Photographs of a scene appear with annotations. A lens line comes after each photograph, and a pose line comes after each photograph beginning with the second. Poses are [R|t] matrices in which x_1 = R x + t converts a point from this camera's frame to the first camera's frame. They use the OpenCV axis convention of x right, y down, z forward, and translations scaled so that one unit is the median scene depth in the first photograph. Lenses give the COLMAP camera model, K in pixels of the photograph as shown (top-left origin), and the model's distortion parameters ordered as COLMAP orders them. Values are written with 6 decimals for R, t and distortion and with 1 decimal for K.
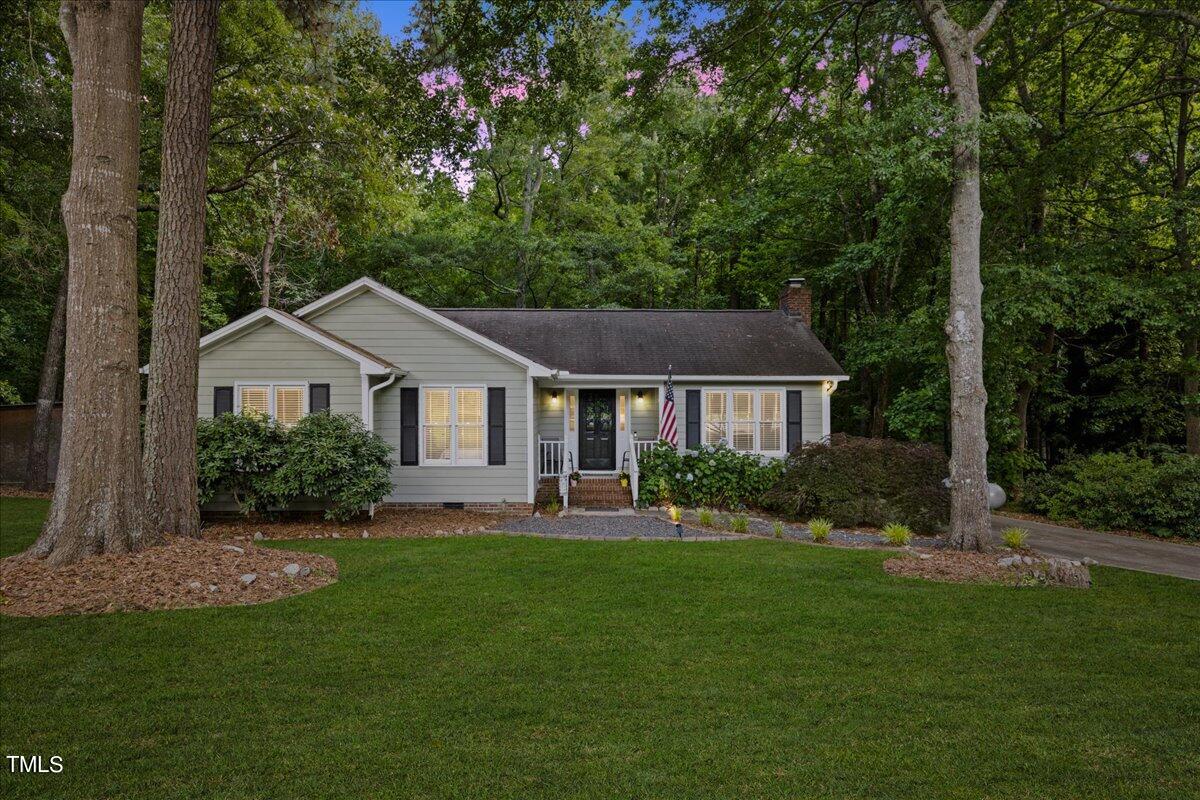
lens RADIAL K [[725.5, 0, 600.0], [0, 725.5, 400.0], [0, 0, 1]] dist [-0.020423, -0.000729]
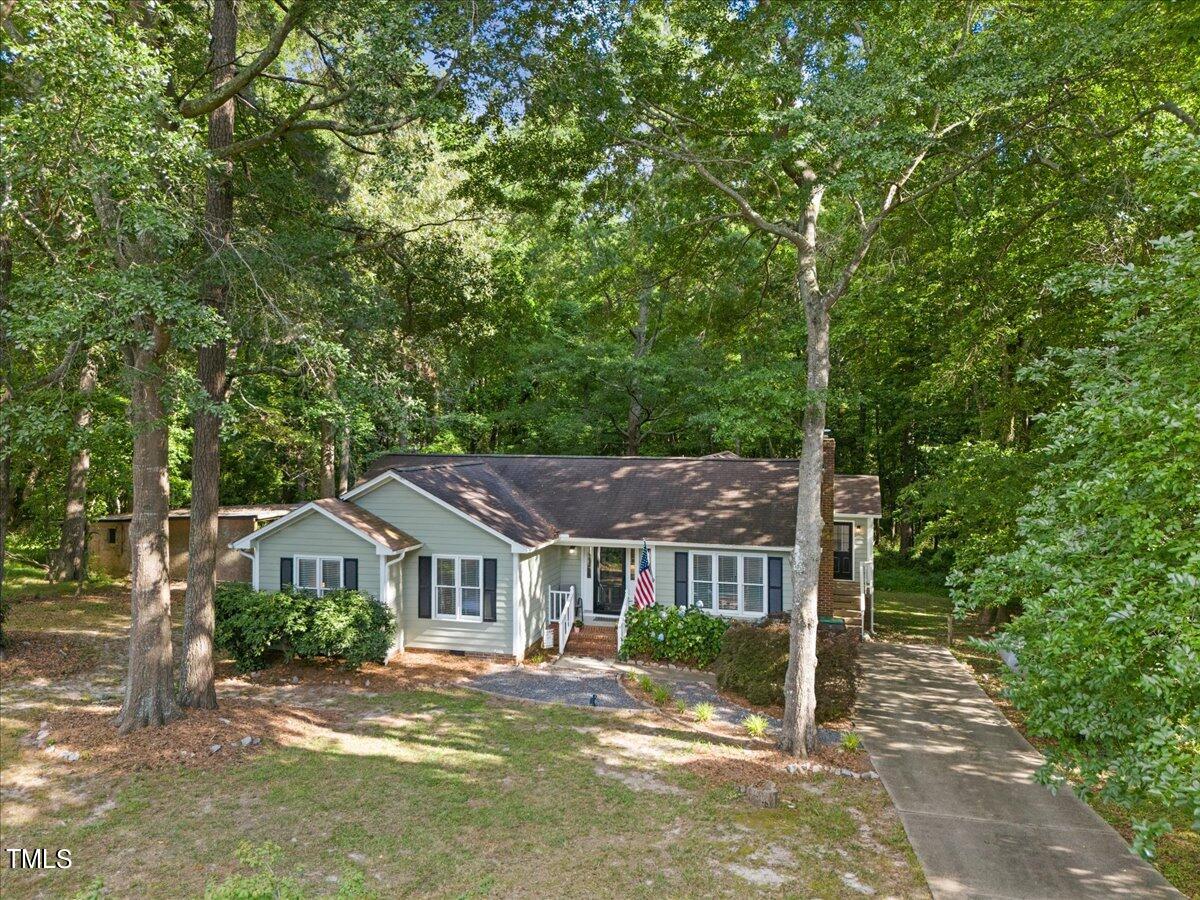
lens RADIAL K [[848.5, 0, 596.4], [0, 848.5, 453.5], [0, 0, 1]] dist [0.026601, -0.002777]
pose [[0.957546, 0.009723, -0.288118, 0.430474], [-0.001776, 0.999611, 0.027833, -0.229430], [0.288276, -0.026140, 0.957190, -0.306609]]
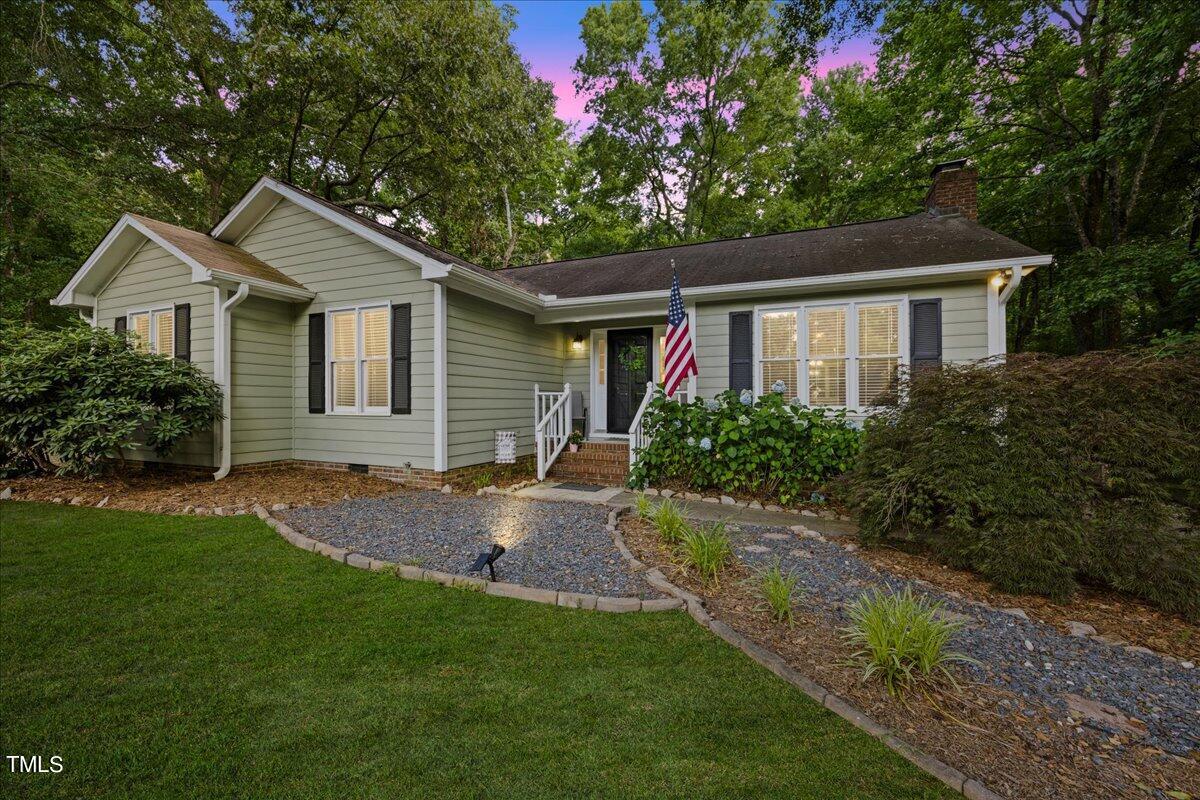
lens RADIAL K [[483.1, 0, 600.0], [0, 483.1, 400.0], [0, 0, 1]] dist [-0.004894, -0.000054]
pose [[0.909502, -0.001835, -0.415696, 0.222671], [0.002318, 0.999997, 0.000658, 0.074220], [0.415694, -0.001562, 0.909503, 0.637476]]
